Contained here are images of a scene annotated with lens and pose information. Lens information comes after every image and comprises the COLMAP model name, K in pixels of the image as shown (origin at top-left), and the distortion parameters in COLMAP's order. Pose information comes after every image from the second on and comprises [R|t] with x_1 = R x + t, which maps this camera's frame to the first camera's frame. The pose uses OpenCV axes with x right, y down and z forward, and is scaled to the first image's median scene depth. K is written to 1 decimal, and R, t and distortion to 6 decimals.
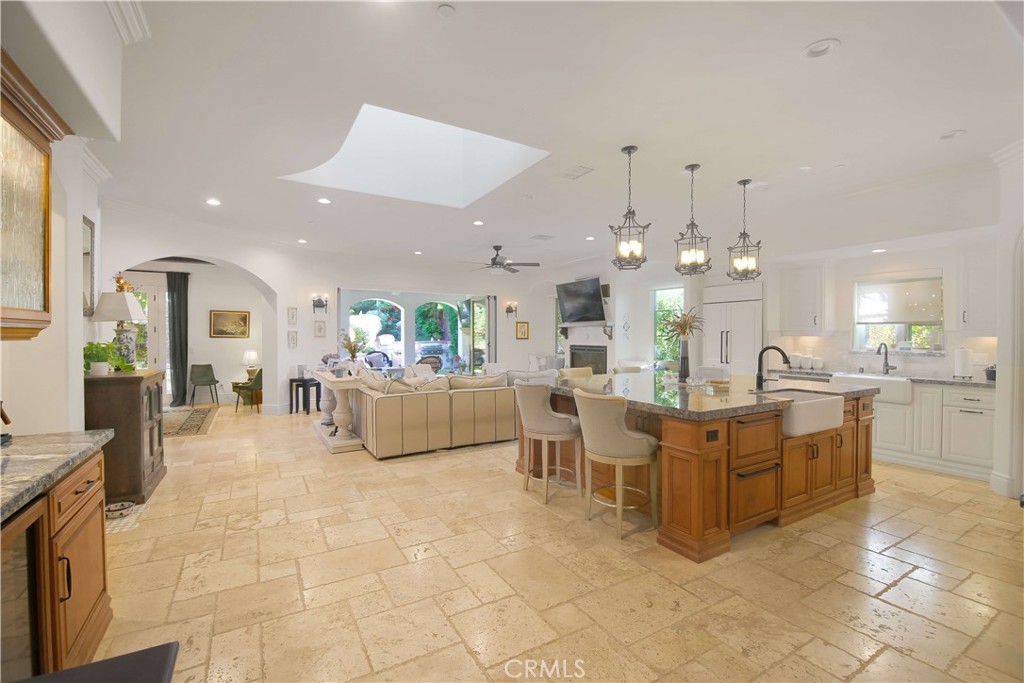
lens RADIAL K [[445.7, 0, 510.2], [0, 445.7, 344.3], [0, 0, 1]] dist [-0.000573, -0.000025]
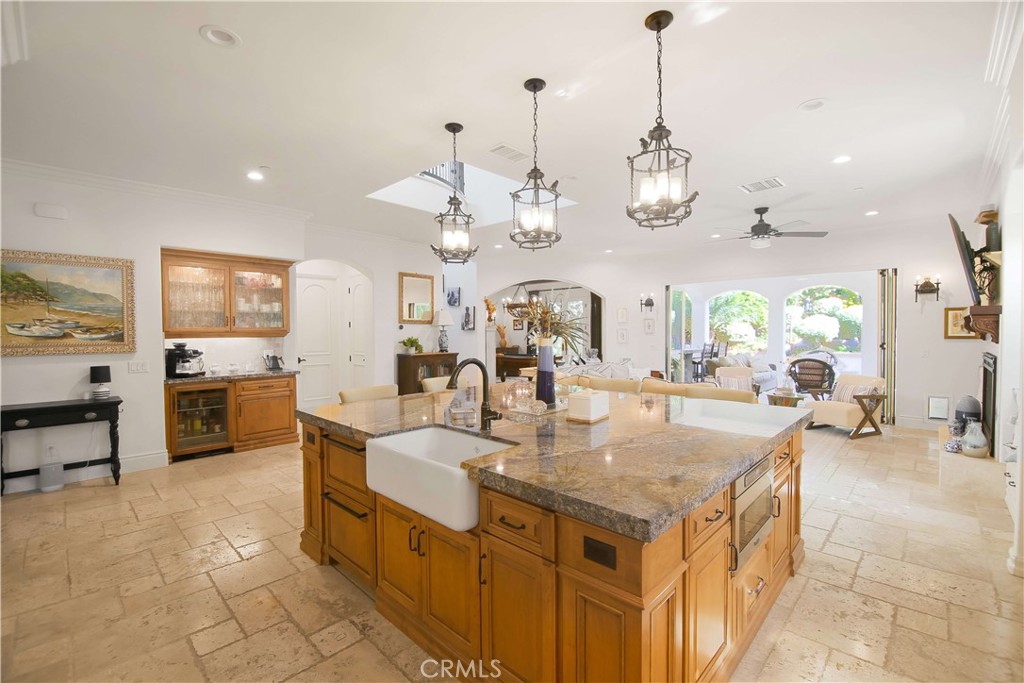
lens RADIAL K [[445.7, 0, 507.3], [0, 445.7, 341.0], [0, 0, 1]] dist [-0.000573, -0.000025]
pose [[0.251781, 0.021149, -0.967553, 0.563877], [-0.014356, 0.999733, 0.018117, -0.014330], [0.967678, 0.009328, 0.252017, 0.428296]]
